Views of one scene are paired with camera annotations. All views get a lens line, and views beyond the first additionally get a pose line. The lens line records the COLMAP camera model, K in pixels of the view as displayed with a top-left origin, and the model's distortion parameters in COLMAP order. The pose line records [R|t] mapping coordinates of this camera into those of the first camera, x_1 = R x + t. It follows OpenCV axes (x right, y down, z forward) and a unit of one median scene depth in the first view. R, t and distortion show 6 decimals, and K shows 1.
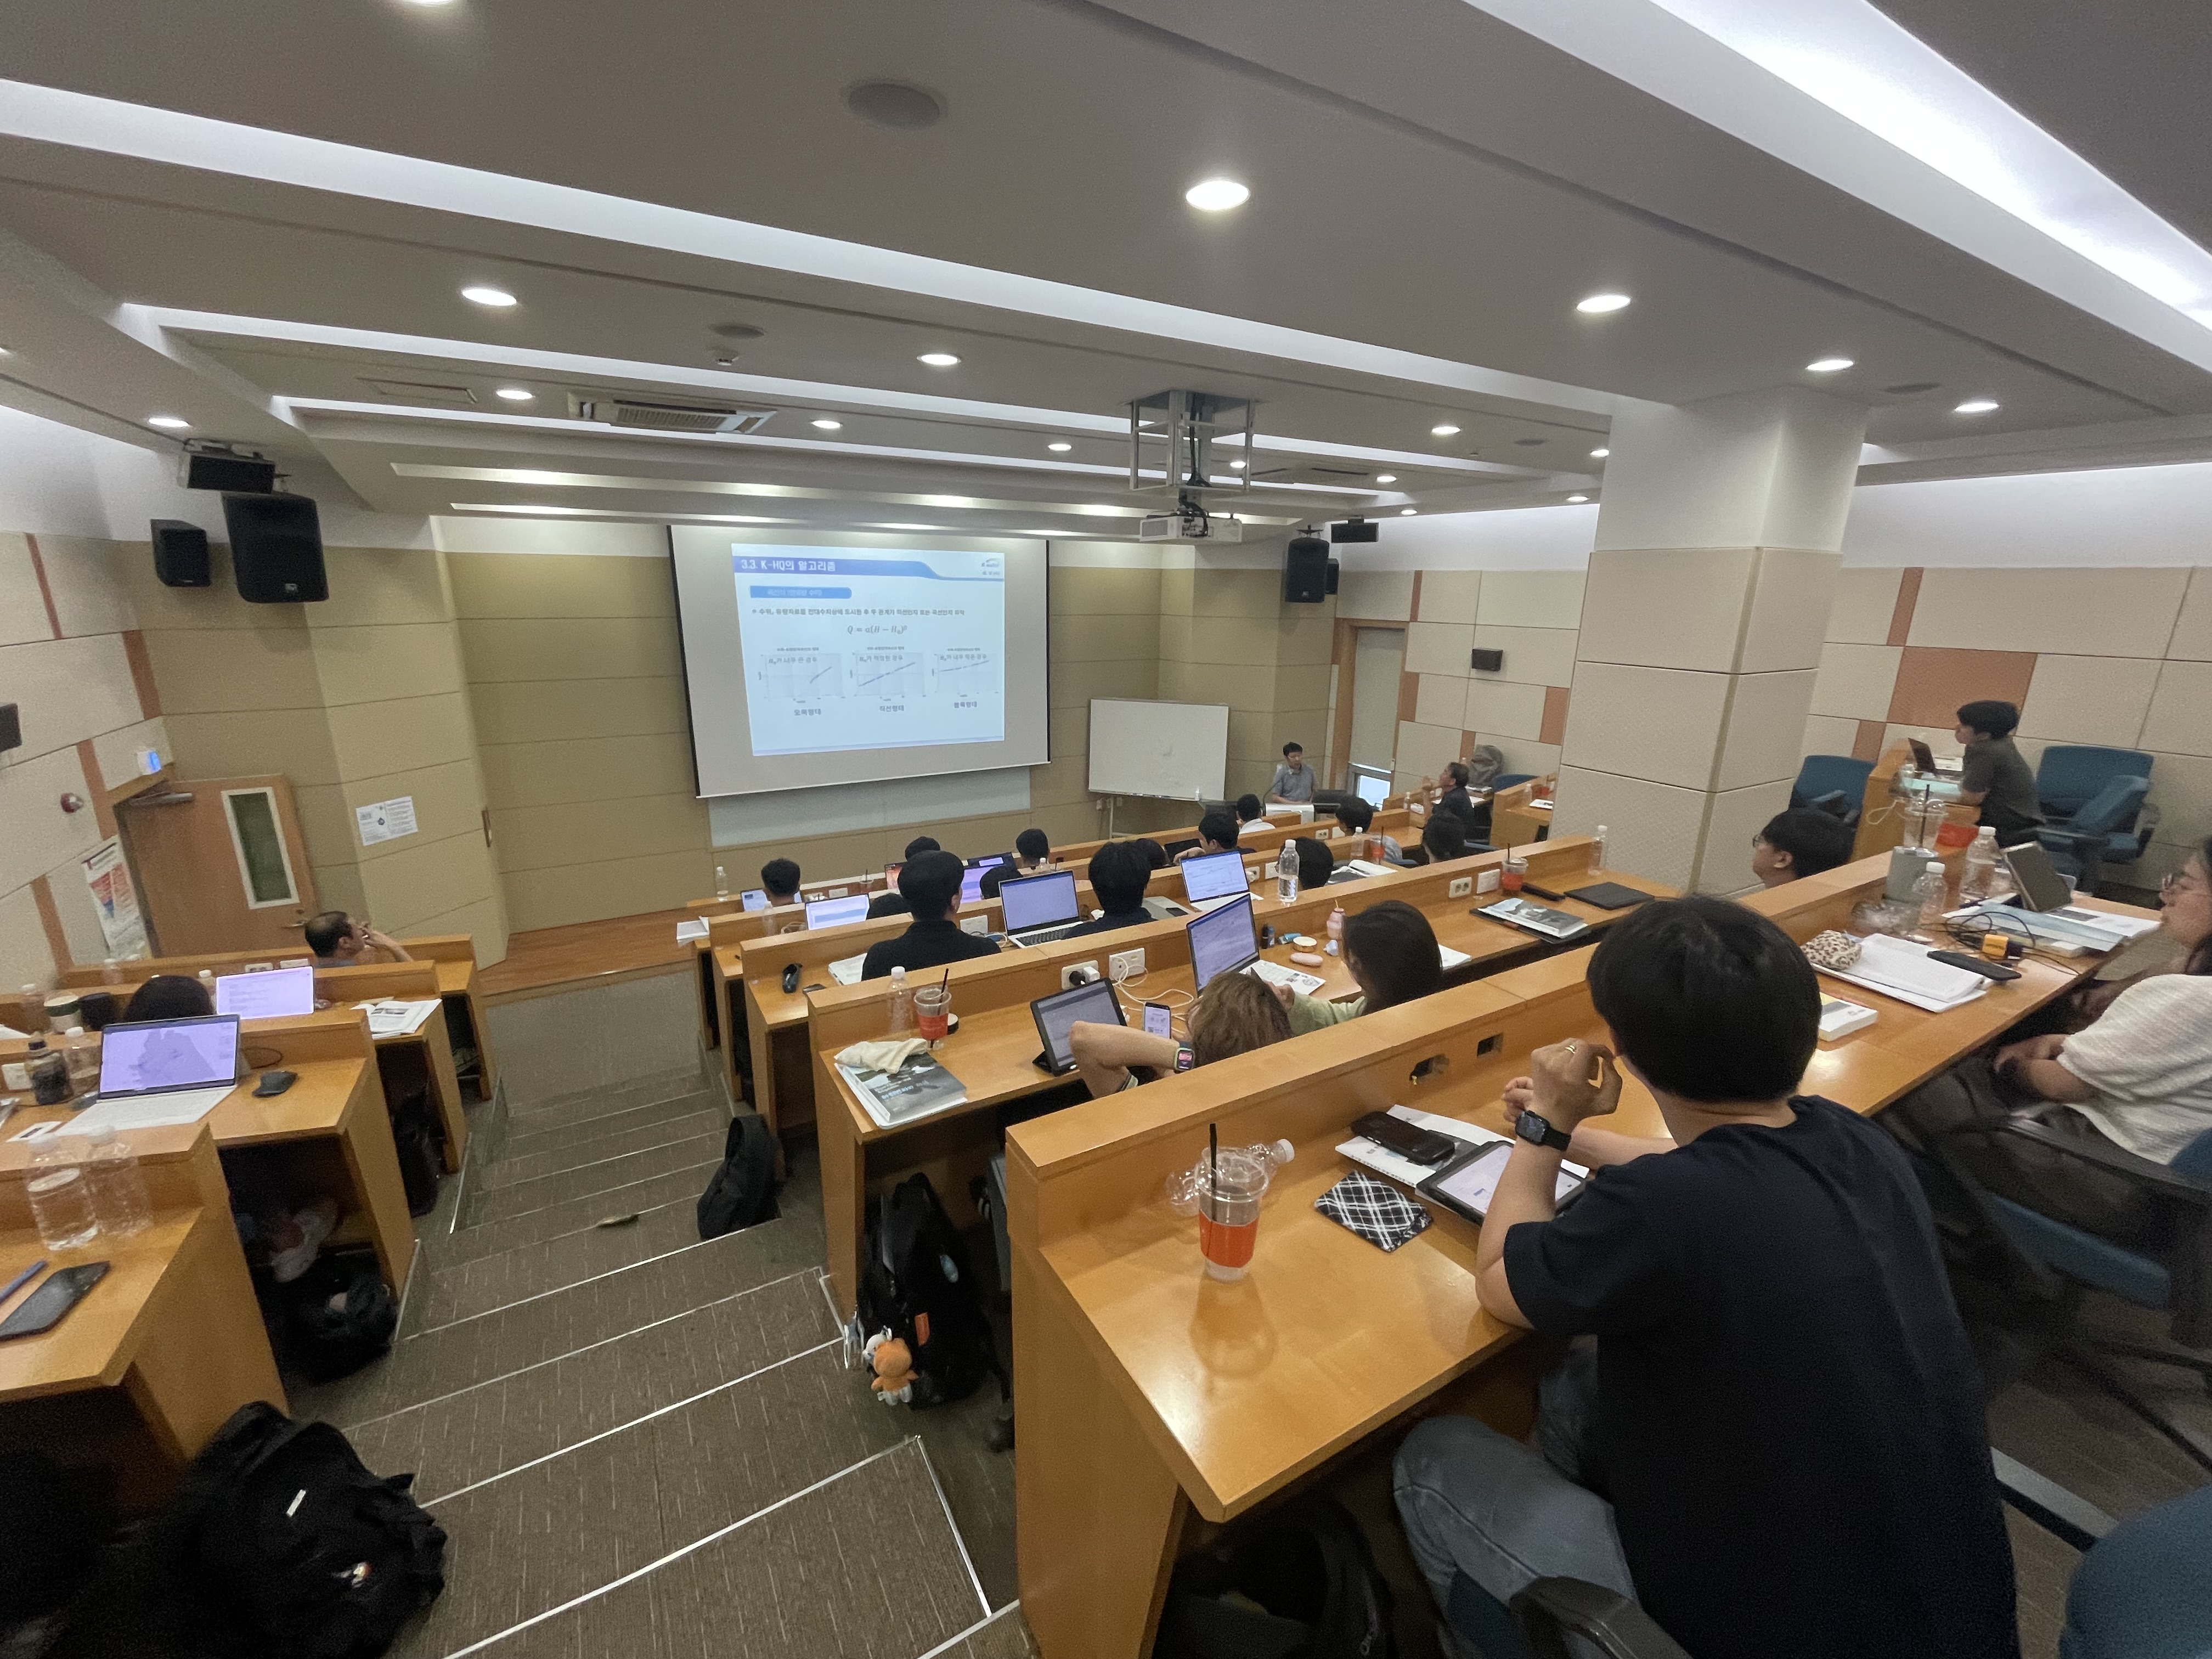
lens RADIAL K [[893.3, 0, 1106.0], [0, 893.3, 829.5], [0, 0, 1]] dist [-0.002250, -0.000352]
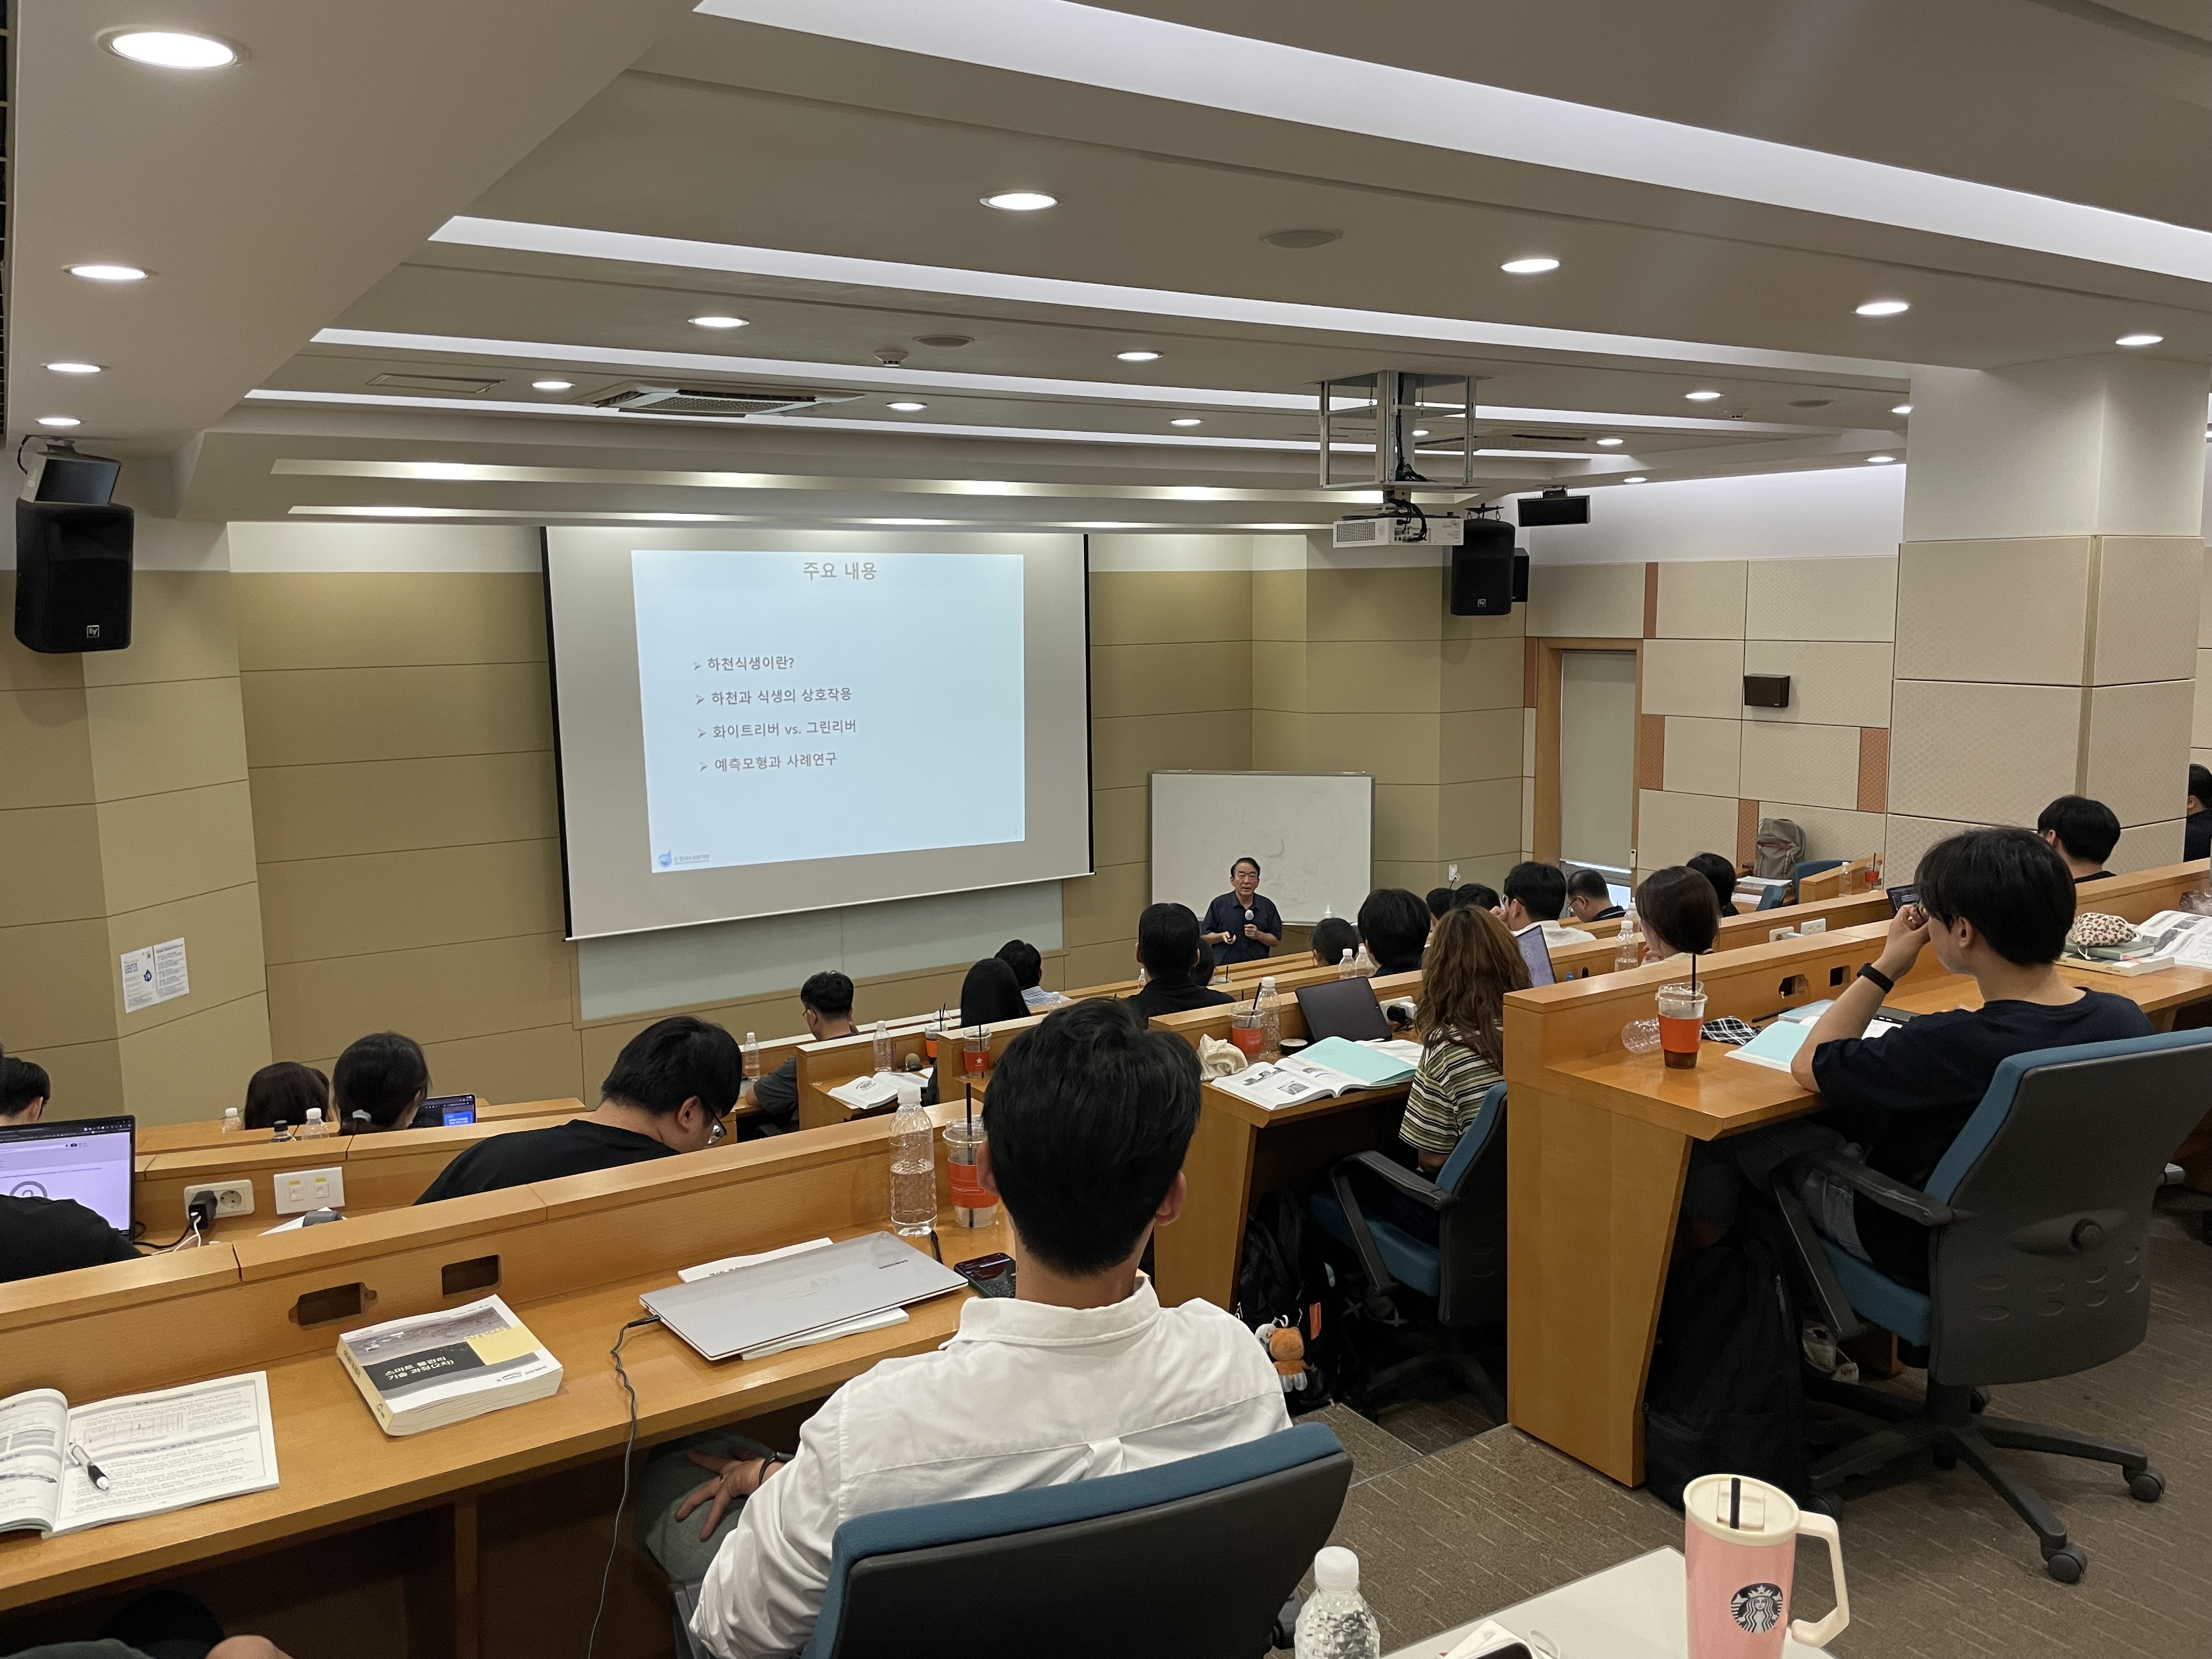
lens RADIAL K [[1679.1, 0, 1129.8], [0, 1679.1, 826.1], [0, 0, 1]] dist [0.096799, -0.133919]
pose [[0.998405, -0.032725, 0.046005, -0.208367], [0.038356, 0.991111, -0.127389, 0.100662], [-0.041427, 0.128951, 0.990785, -0.420524]]
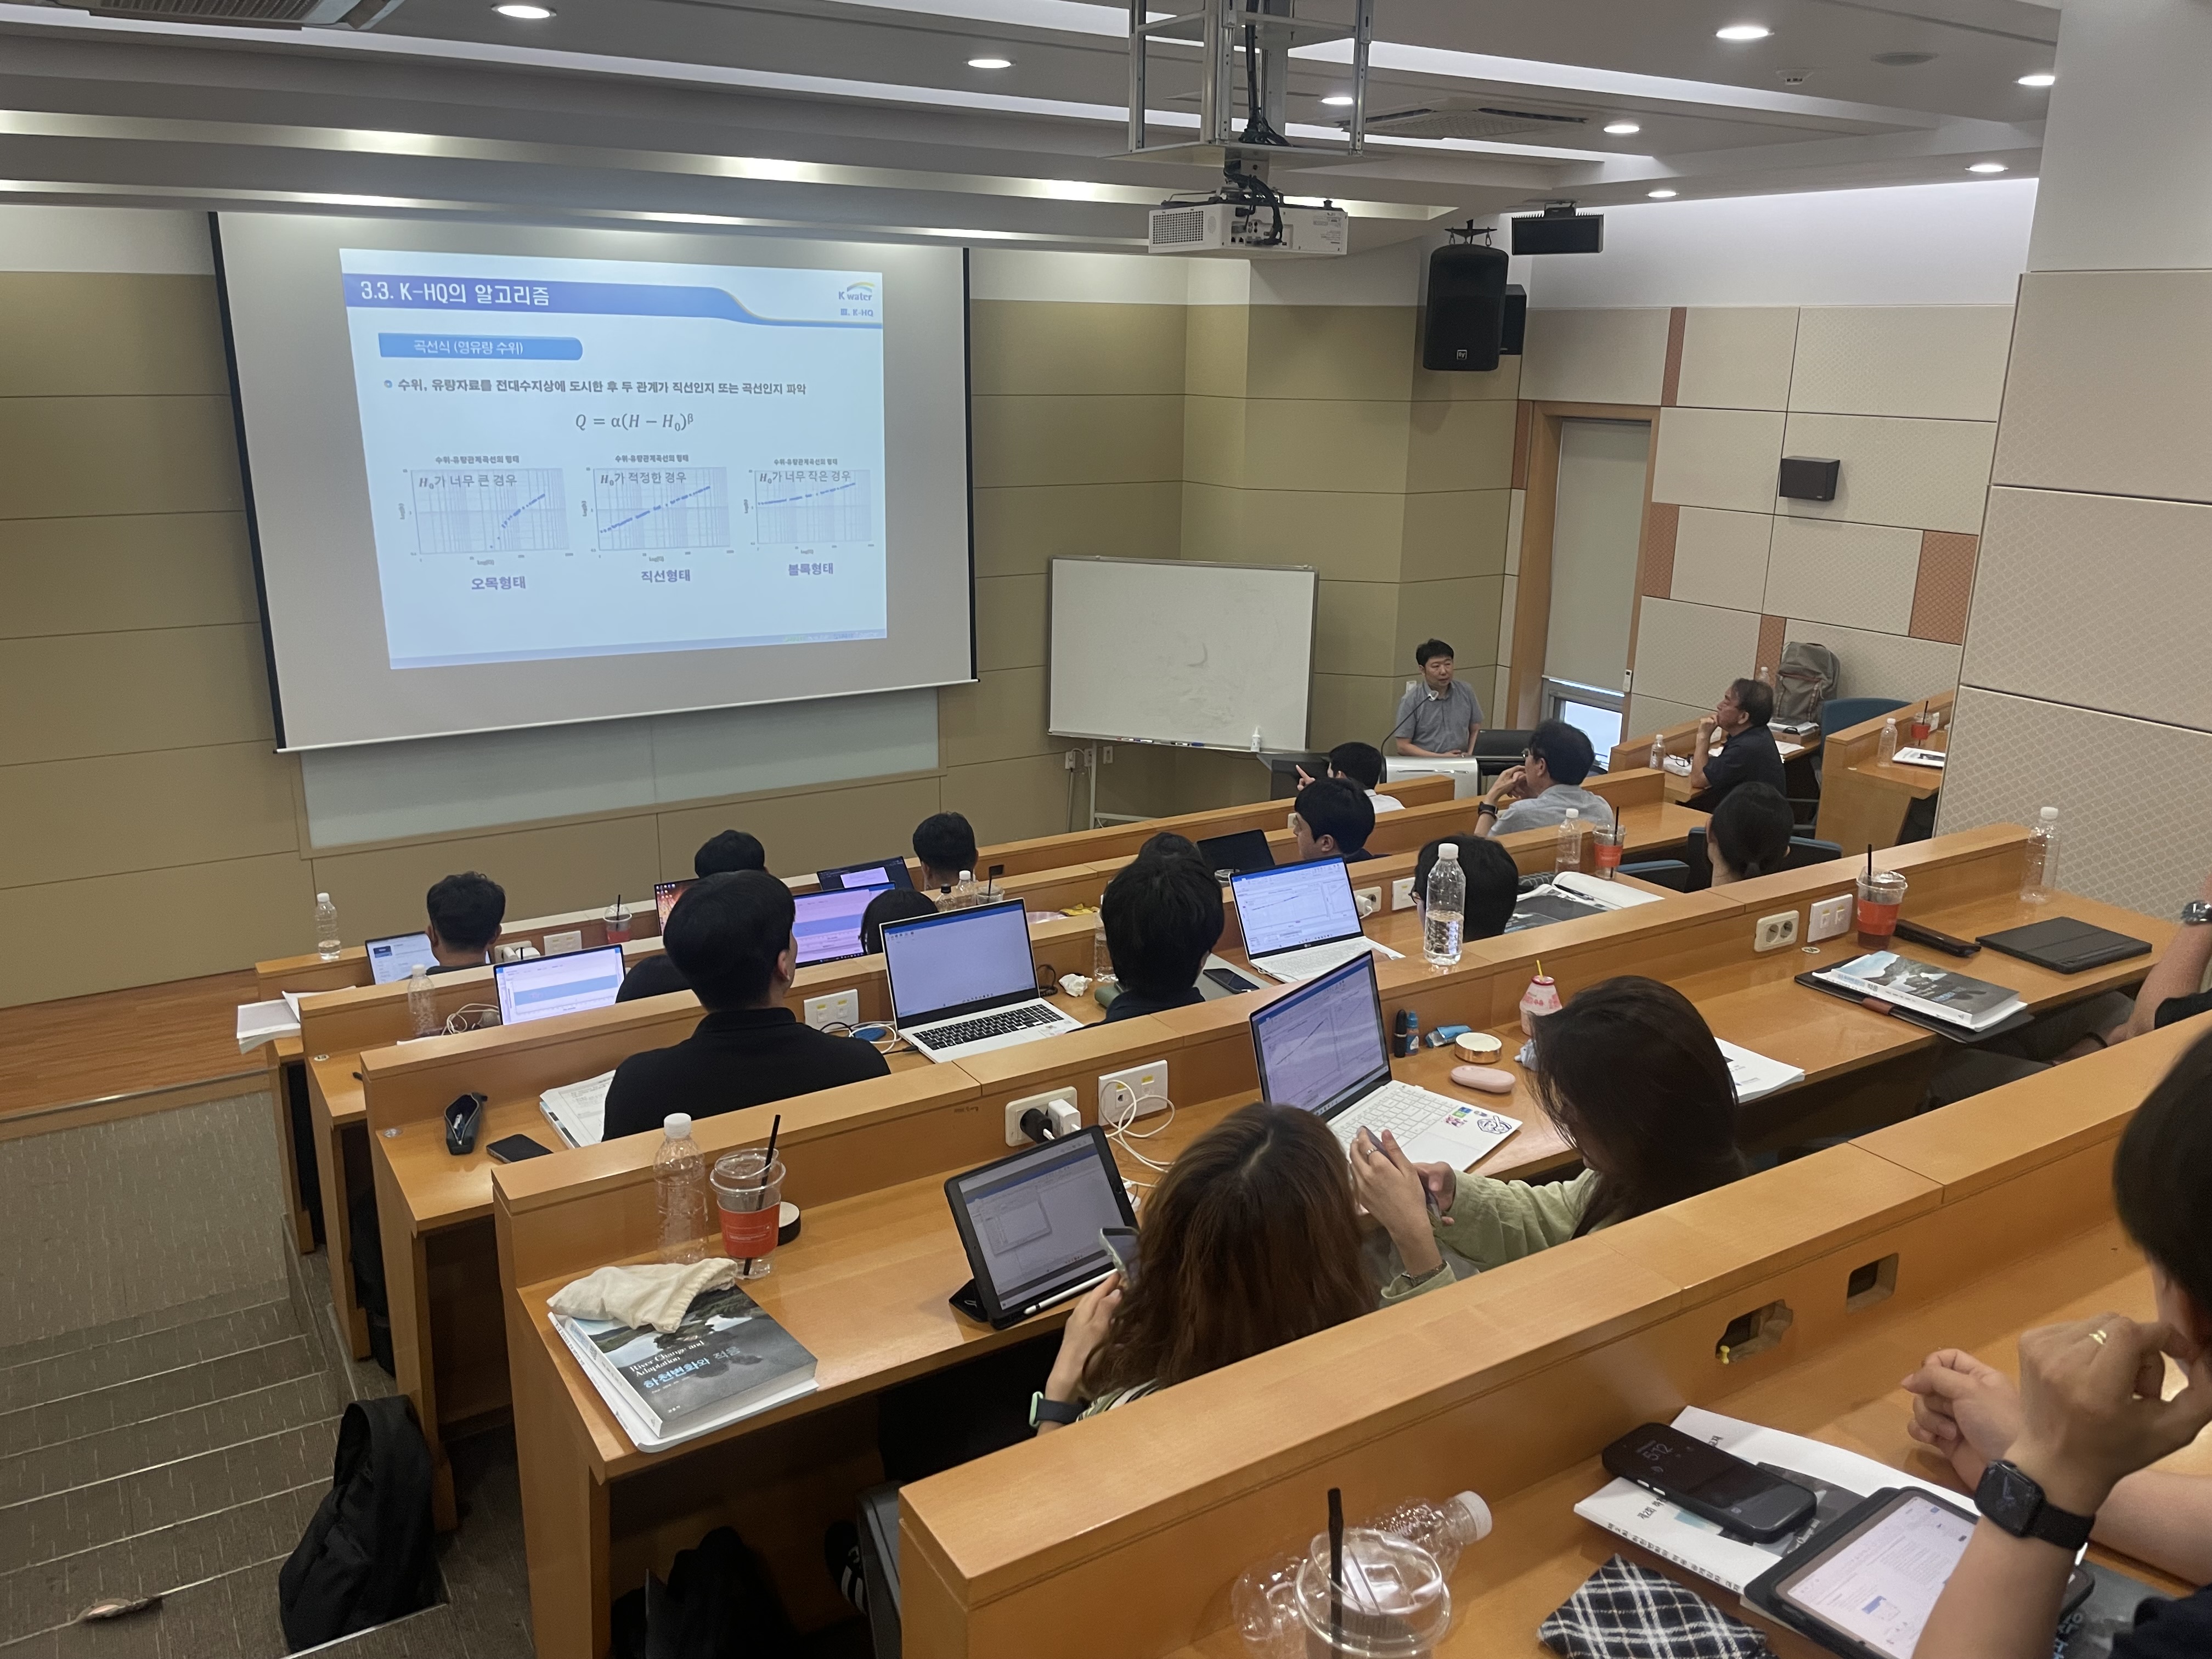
lens RADIAL K [[1679.1, 0, 1129.8], [0, 1679.1, 826.1], [0, 0, 1]] dist [0.096799, -0.133919]
pose [[0.999550, -0.006227, 0.029351, -0.003418], [0.005766, 0.999859, 0.015756, -0.009585], [-0.029445, -0.015580, 0.999445, 0.023296]]
